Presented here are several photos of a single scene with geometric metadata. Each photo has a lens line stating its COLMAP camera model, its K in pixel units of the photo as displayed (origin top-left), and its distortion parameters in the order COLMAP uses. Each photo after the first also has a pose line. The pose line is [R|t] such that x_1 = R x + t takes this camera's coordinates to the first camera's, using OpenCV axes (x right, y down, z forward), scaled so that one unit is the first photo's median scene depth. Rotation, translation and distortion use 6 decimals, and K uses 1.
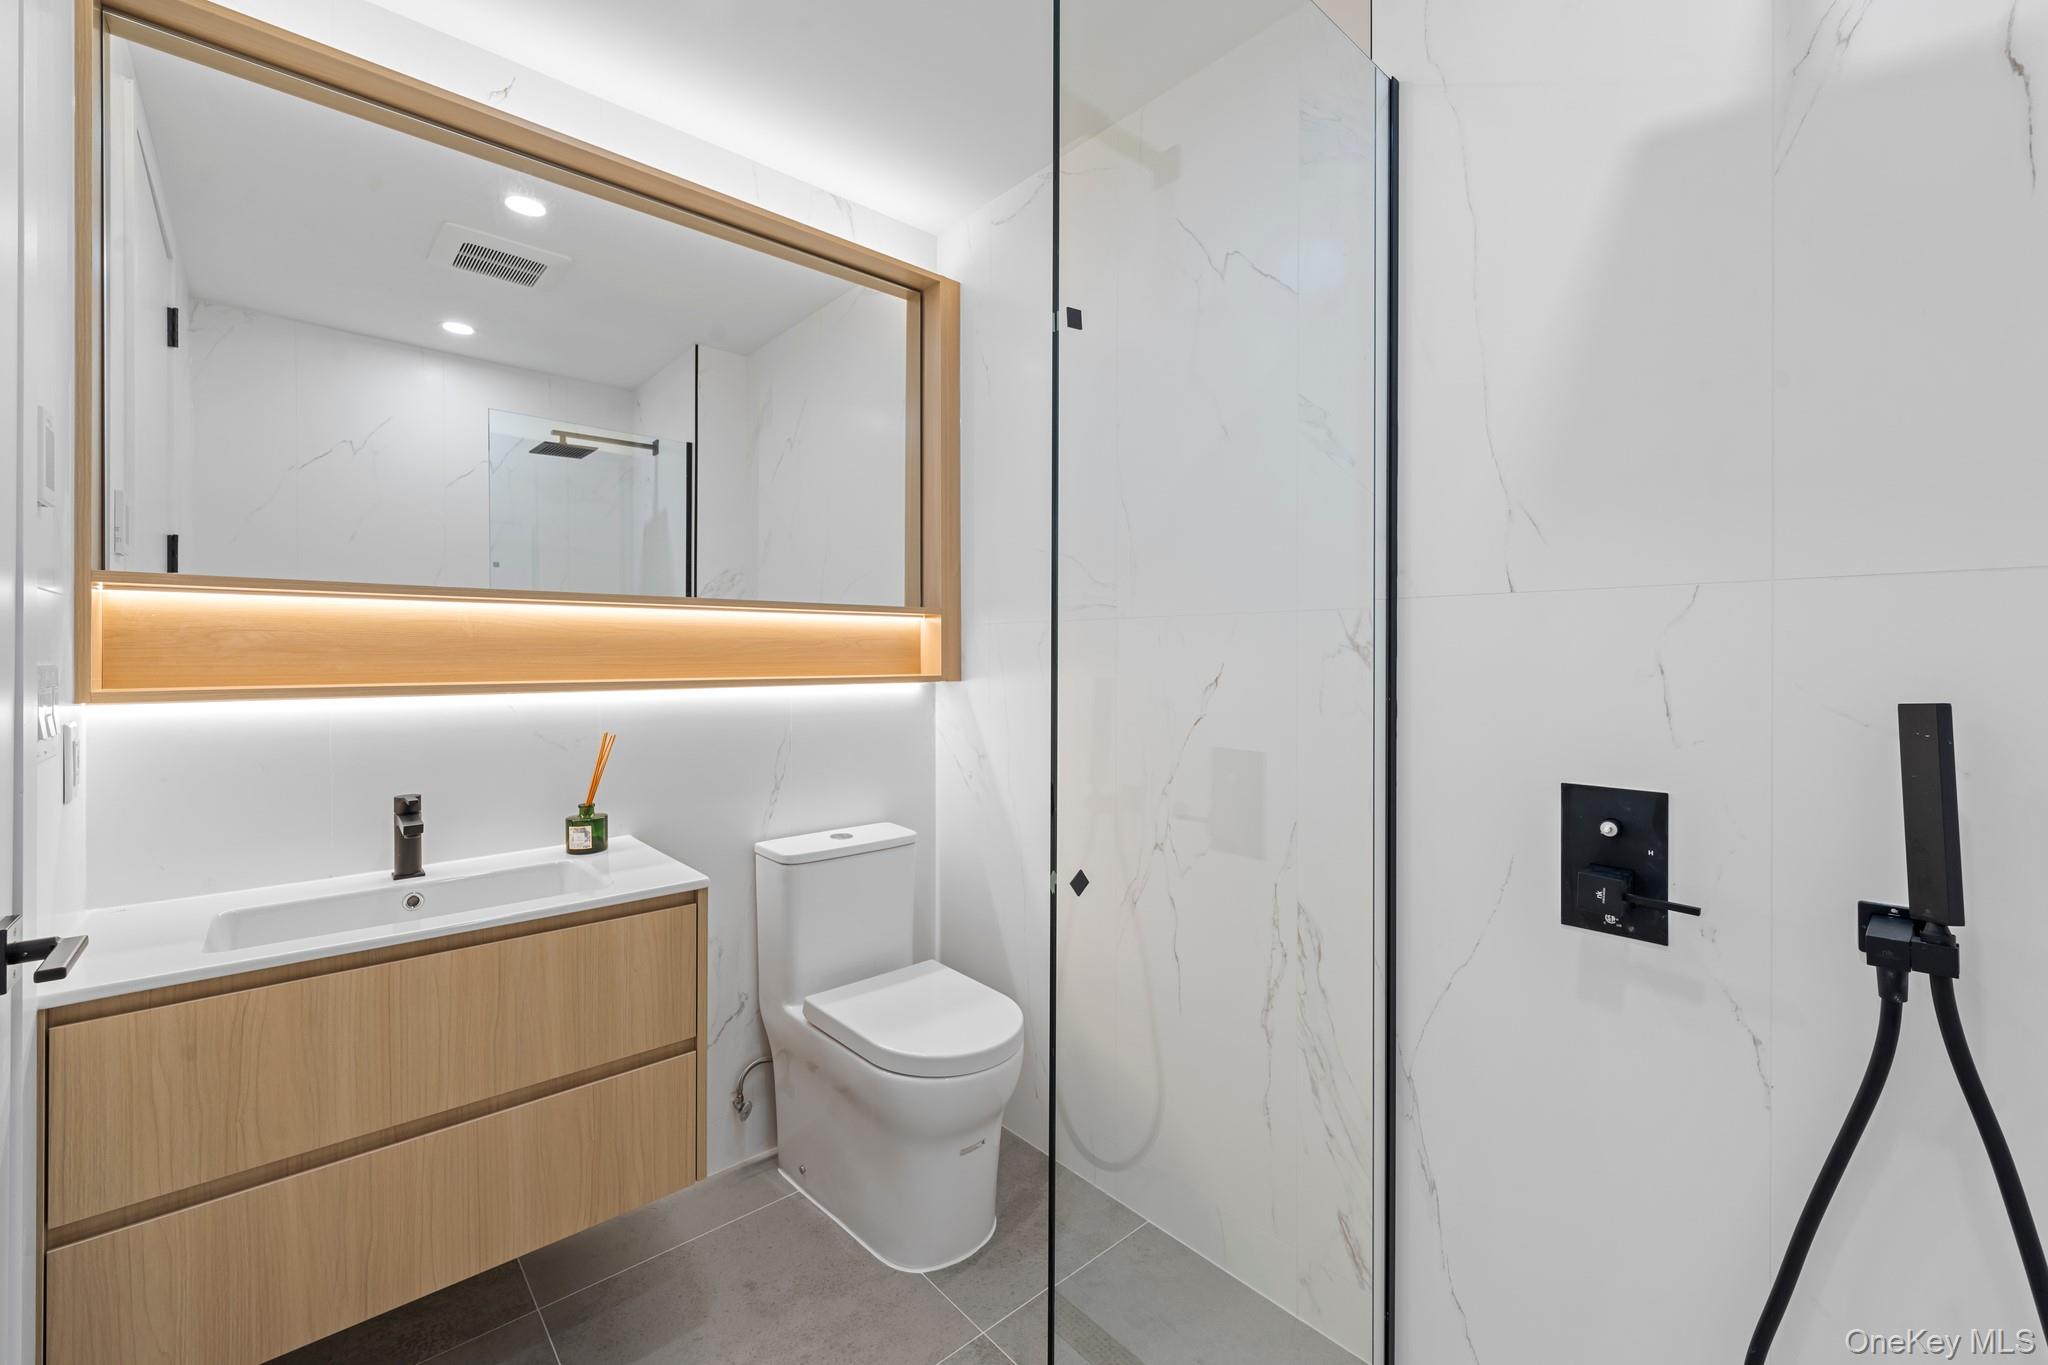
lens RADIAL K [[826.8, 0, 1003.9], [0, 826.8, 653.2], [0, 0, 1]] dist [0.001698, -0.001457]
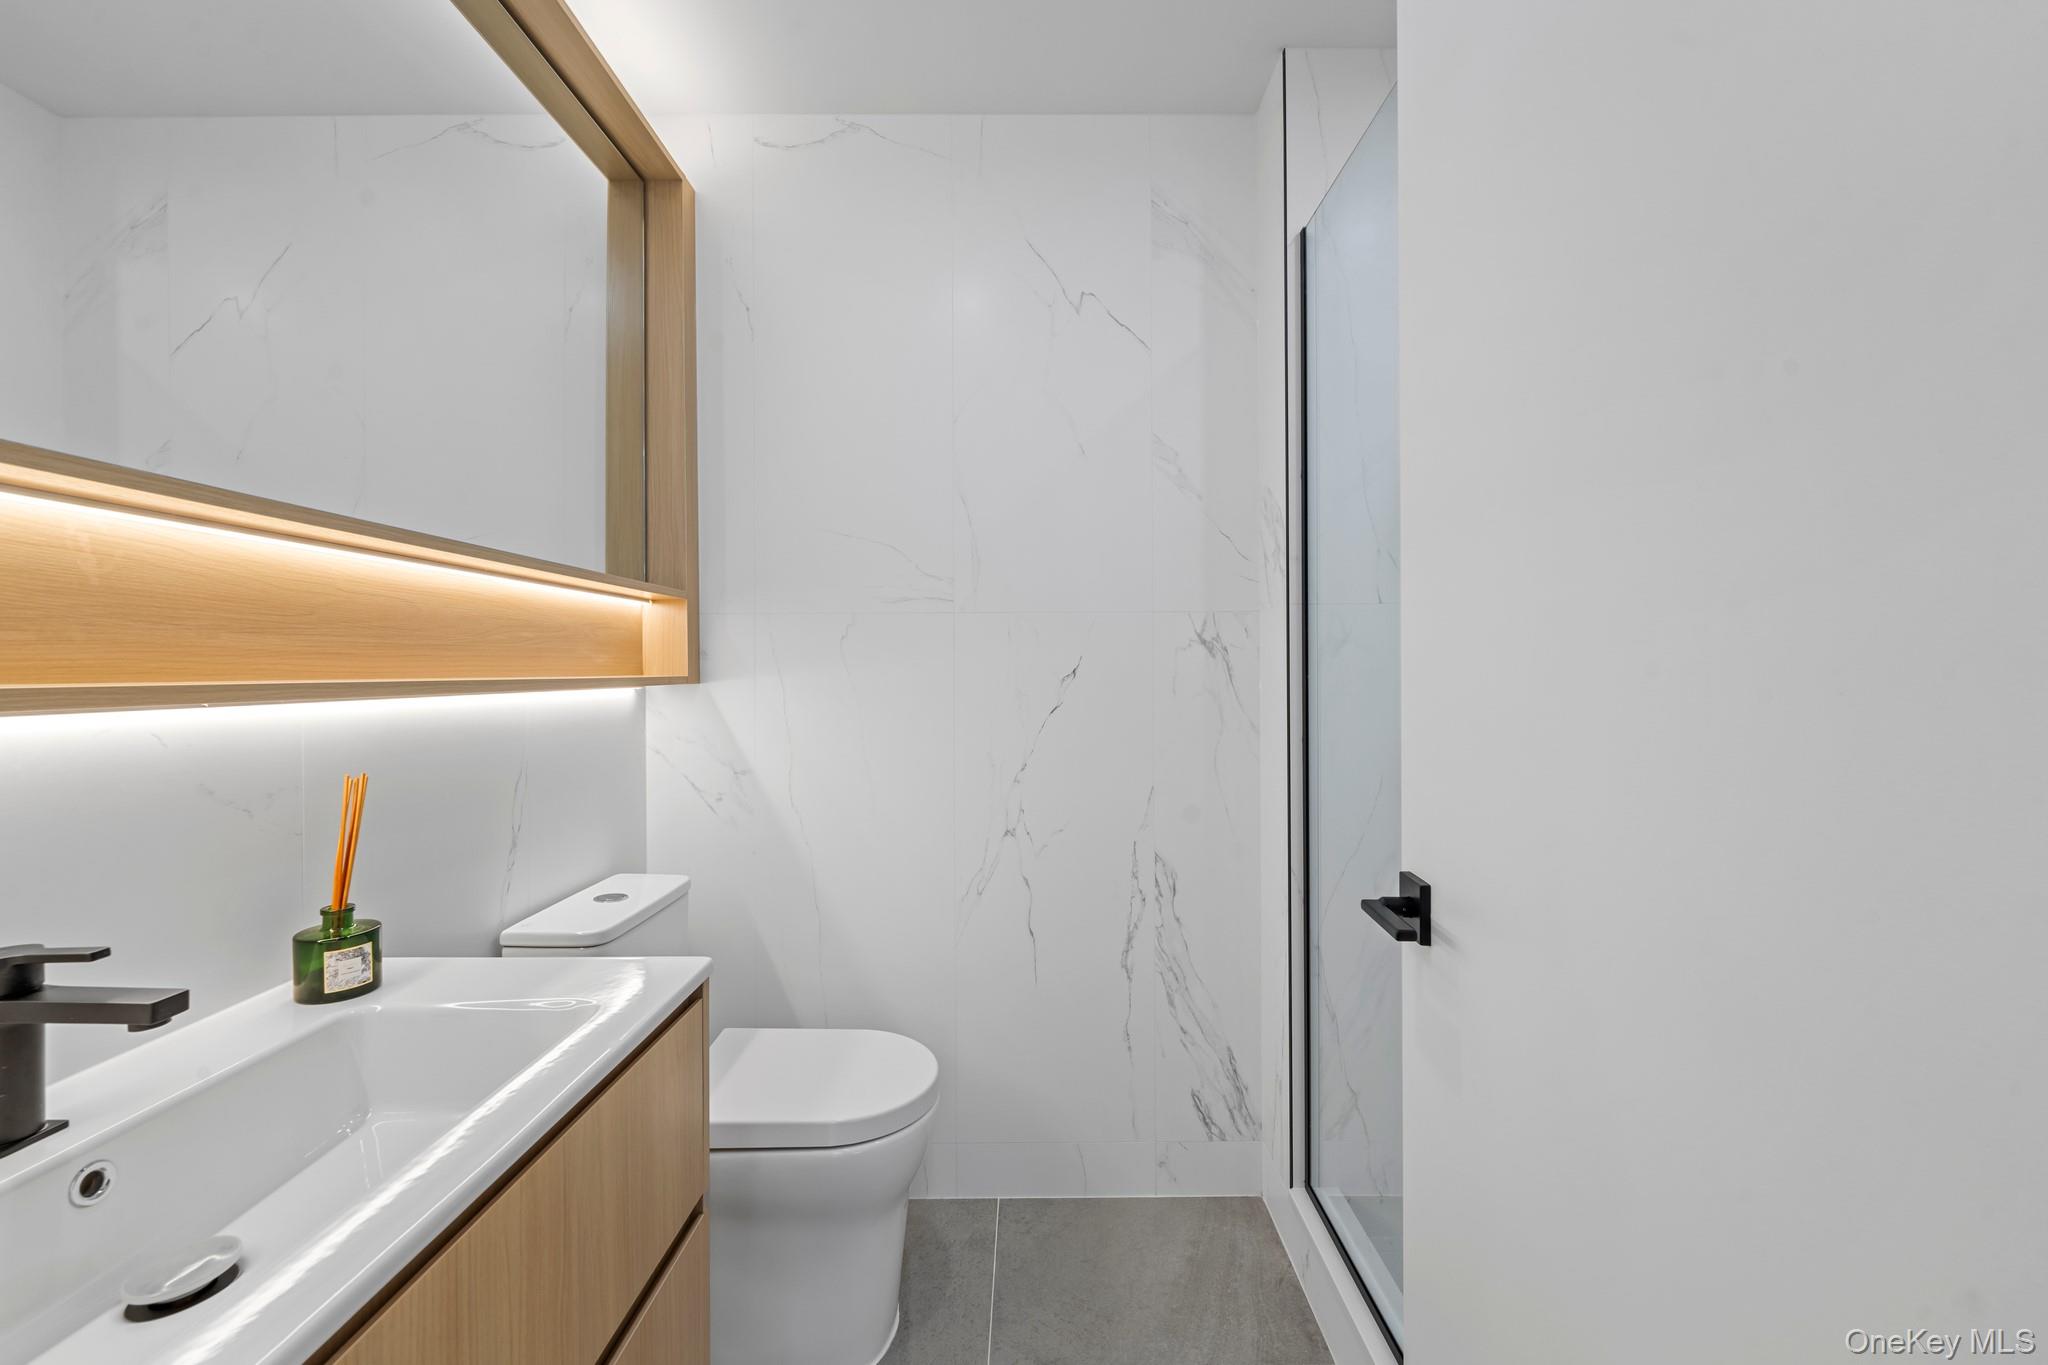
lens RADIAL K [[826.8, 0, 1076.3], [0, 826.8, 661.1], [0, 0, 1]] dist [0.001698, -0.001457]
pose [[0.659089, 0.000154, 0.752065, -0.608823], [0.004516, 0.999981, -0.004162, 0.024955], [-0.752052, 0.006139, 0.659076, 0.278319]]
